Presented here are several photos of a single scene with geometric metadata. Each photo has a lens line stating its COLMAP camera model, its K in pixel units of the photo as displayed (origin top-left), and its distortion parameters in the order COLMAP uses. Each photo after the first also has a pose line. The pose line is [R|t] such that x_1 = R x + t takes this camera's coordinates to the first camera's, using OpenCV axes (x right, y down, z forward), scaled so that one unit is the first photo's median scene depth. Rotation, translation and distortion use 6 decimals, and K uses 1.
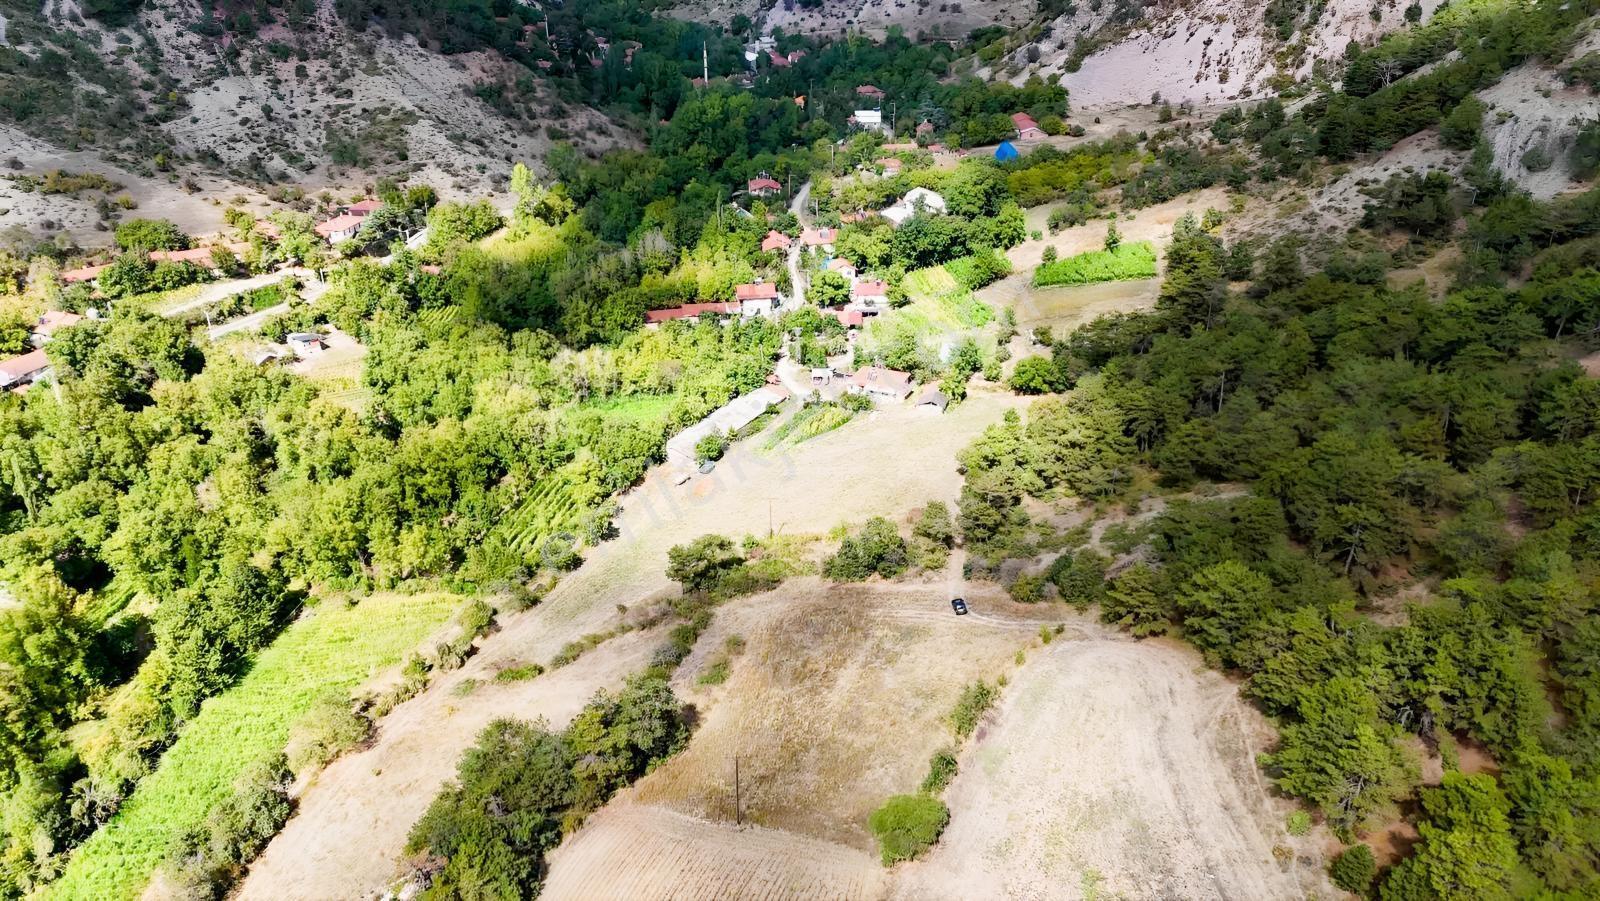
lens RADIAL K [[1171.6, 0, 800.0], [0, 1171.6, 450.5], [0, 0, 1]] dist [0.082309, -0.075255]
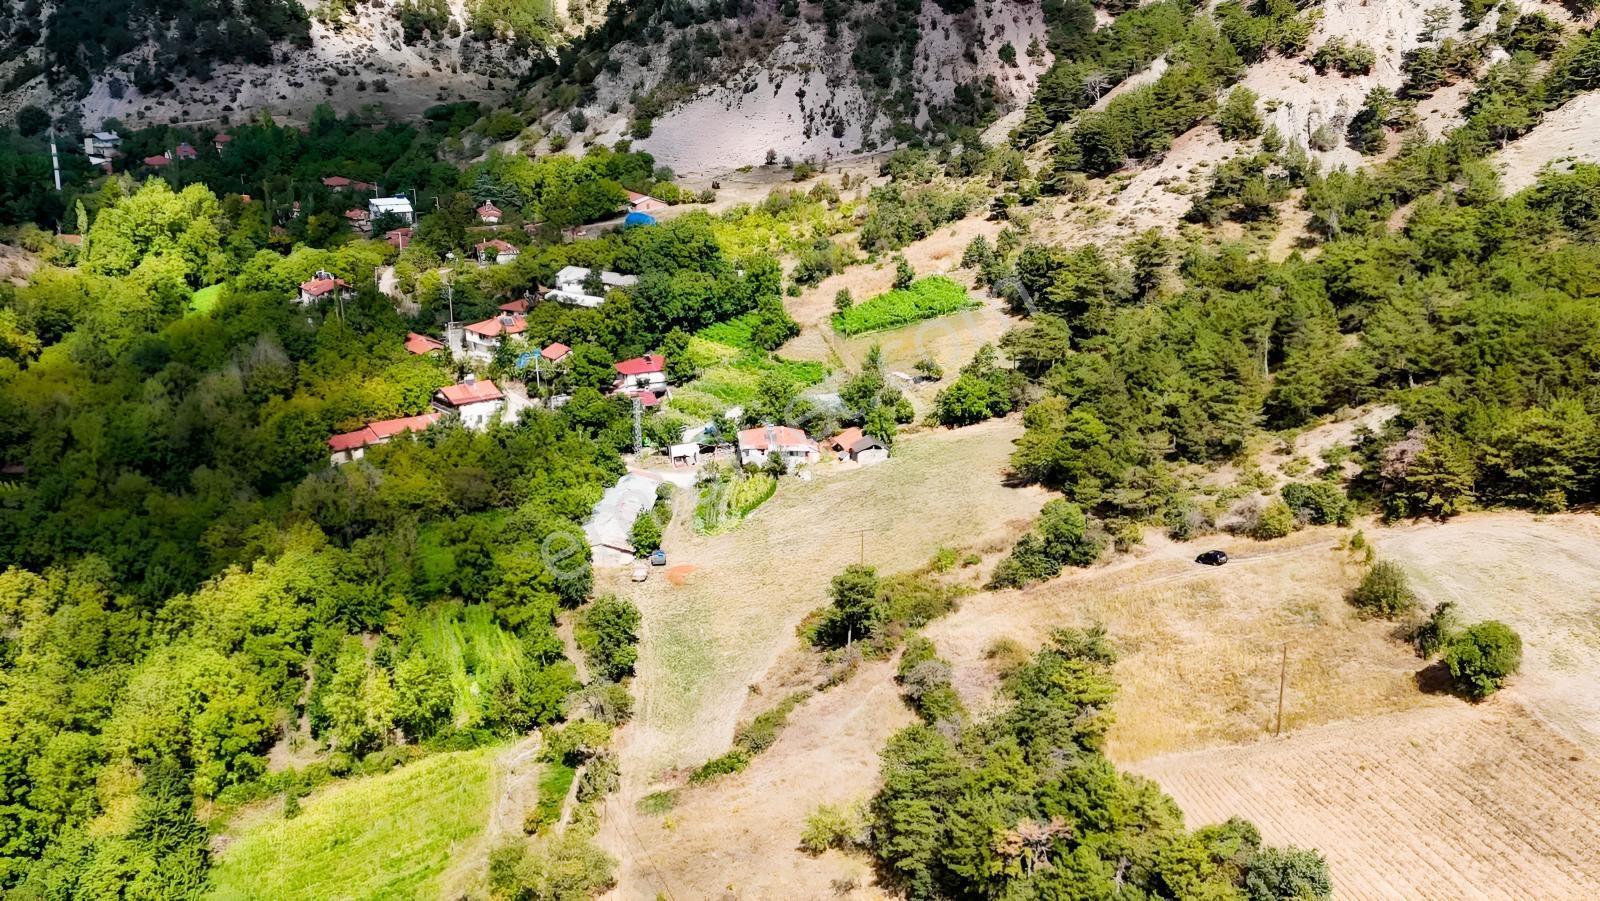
lens RADIAL K [[1750.5, 0, 800.0], [0, 1750.5, 450.5], [0, 0, 1]] dist [0.166655, -0.400036]
pose [[0.874181, -0.125173, 0.469190, -0.363451], [0.210814, 0.968232, -0.134474, 0.082511], [-0.437453, 0.216467, 0.872799, -0.012419]]
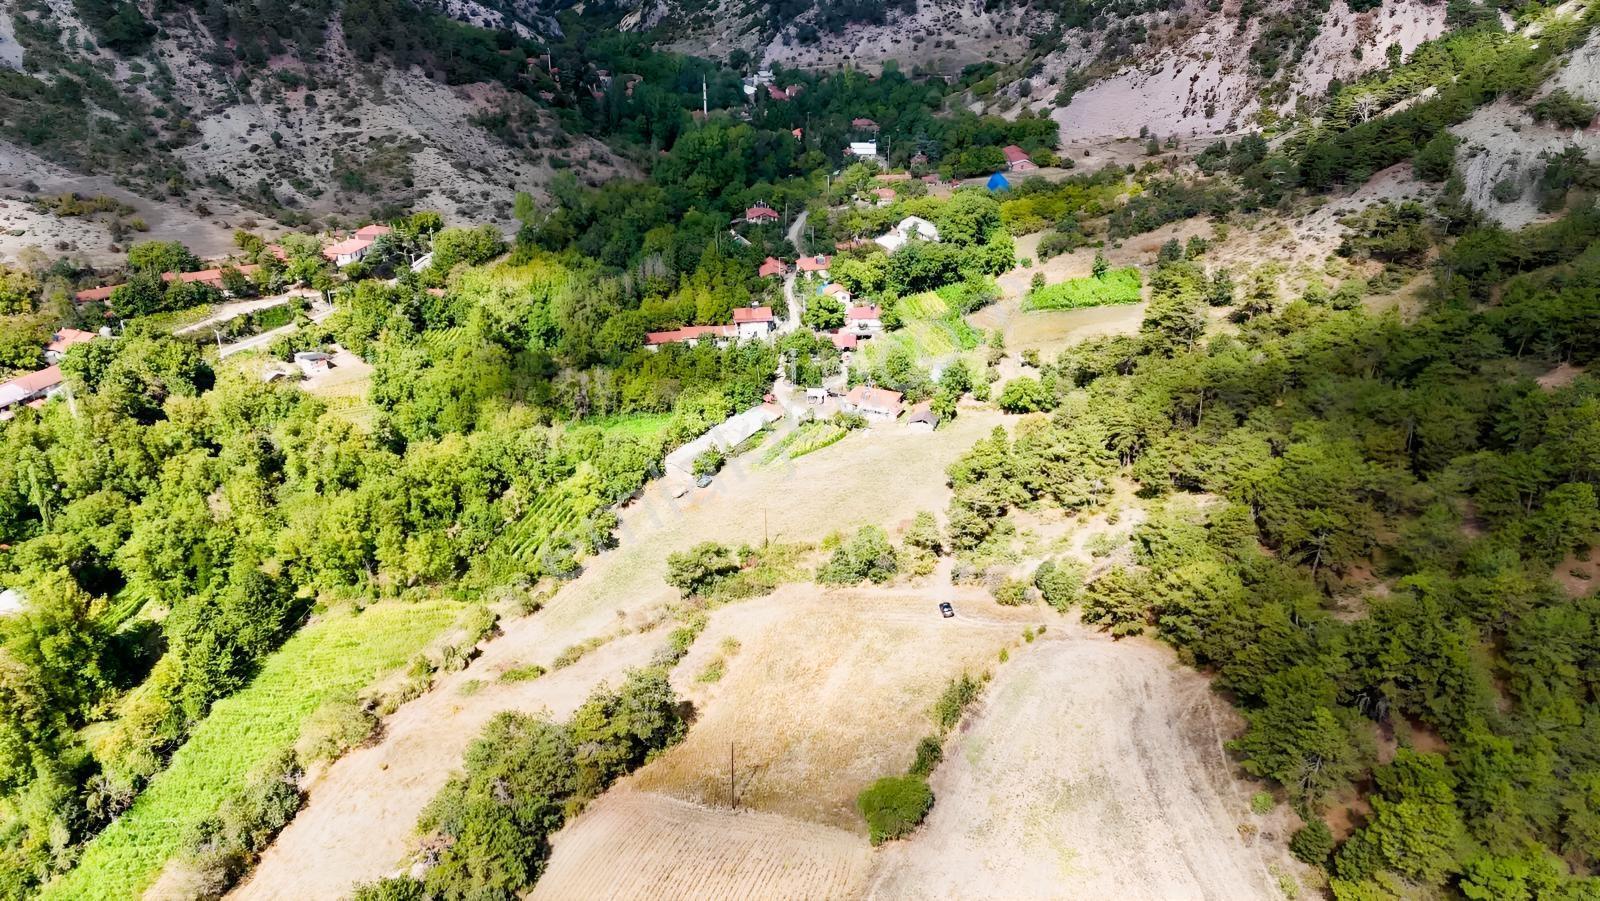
lens RADIAL K [[1171.6, 0, 800.0], [0, 1171.6, 450.5], [0, 0, 1]] dist [0.082309, -0.075255]
pose [[0.999975, 0.005938, 0.003775, 0.000461], [-0.005834, 0.999618, -0.026998, 0.010241], [-0.003934, 0.026975, 0.999628, -0.021470]]
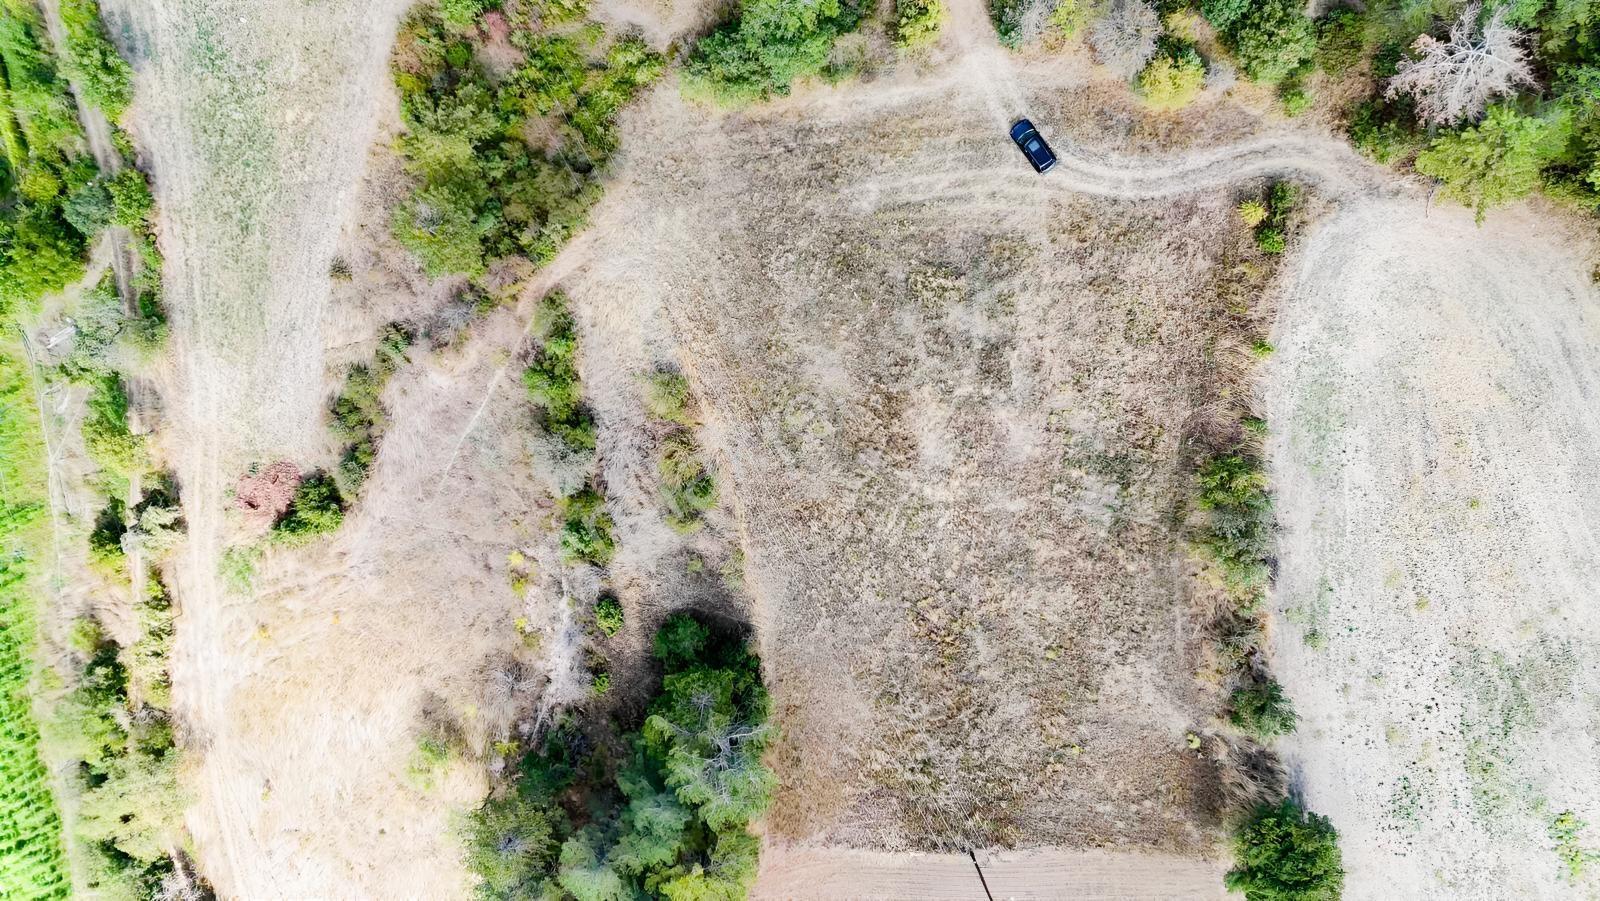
lens RADIAL K [[1171.6, 0, 800.0], [0, 1171.6, 450.5], [0, 0, 1]] dist [0.082309, -0.075255]
pose [[0.865073, -0.501515, -0.011447, -0.006096], [0.231838, 0.379458, 0.895691, -0.147621], [-0.444859, -0.777492, 0.444529, 0.353837]]
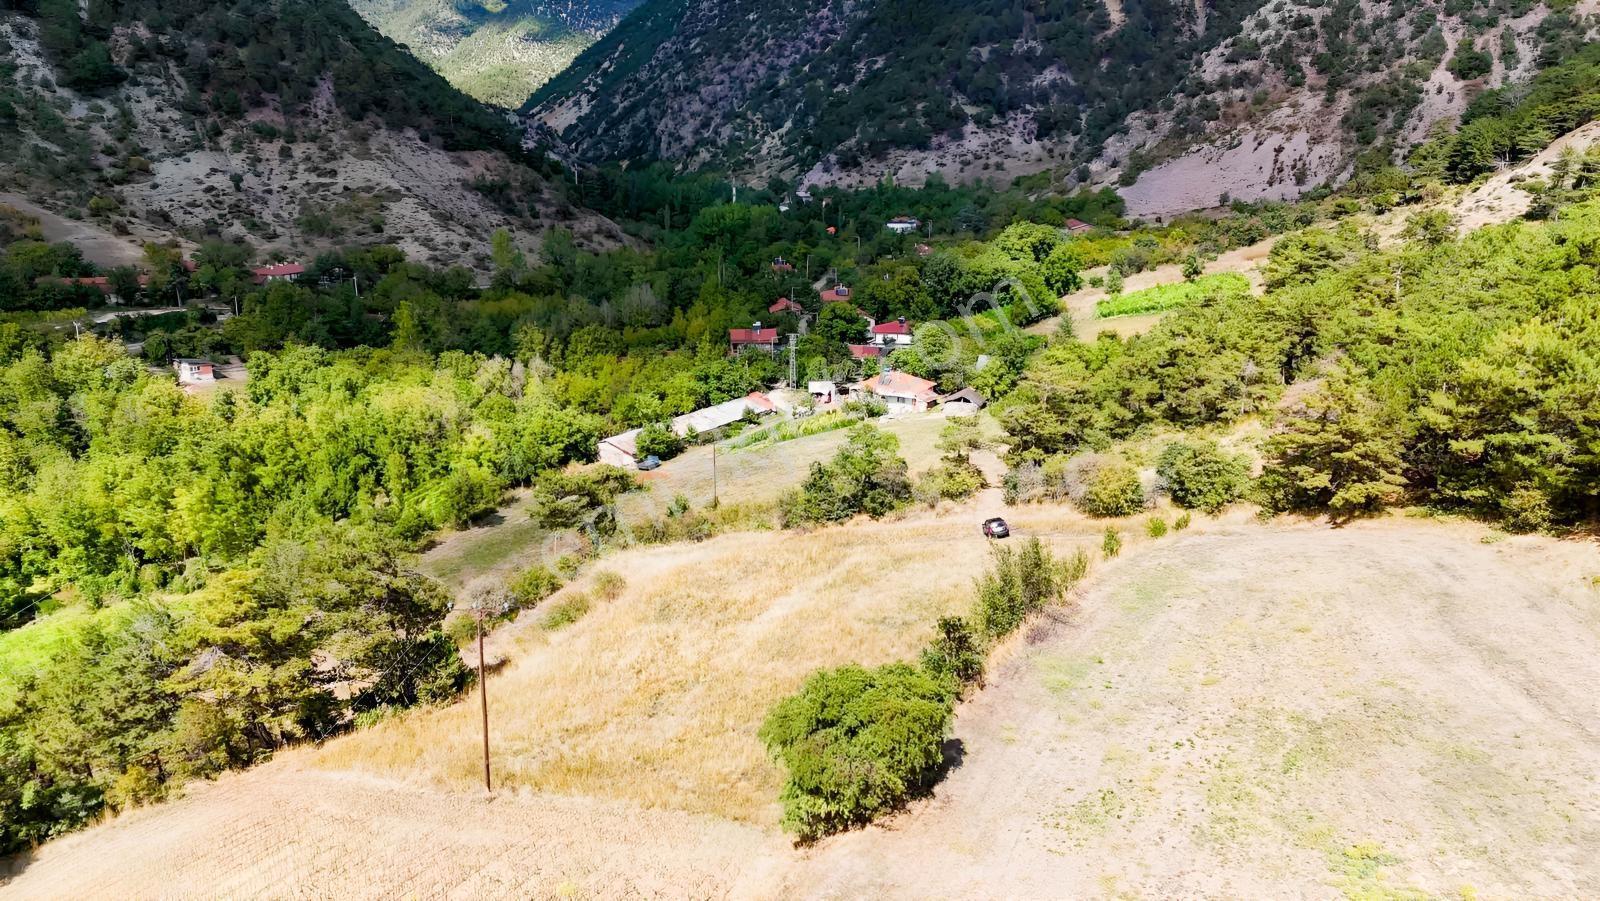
lens RADIAL K [[1171.6, 0, 800.0], [0, 1171.6, 450.5], [0, 0, 1]] dist [0.082309, -0.075255]
pose [[0.998825, 0.025821, -0.041006, 0.030537], [-0.033614, 0.978709, -0.202484, 0.106723], [0.034905, 0.203624, 0.978427, 0.208223]]
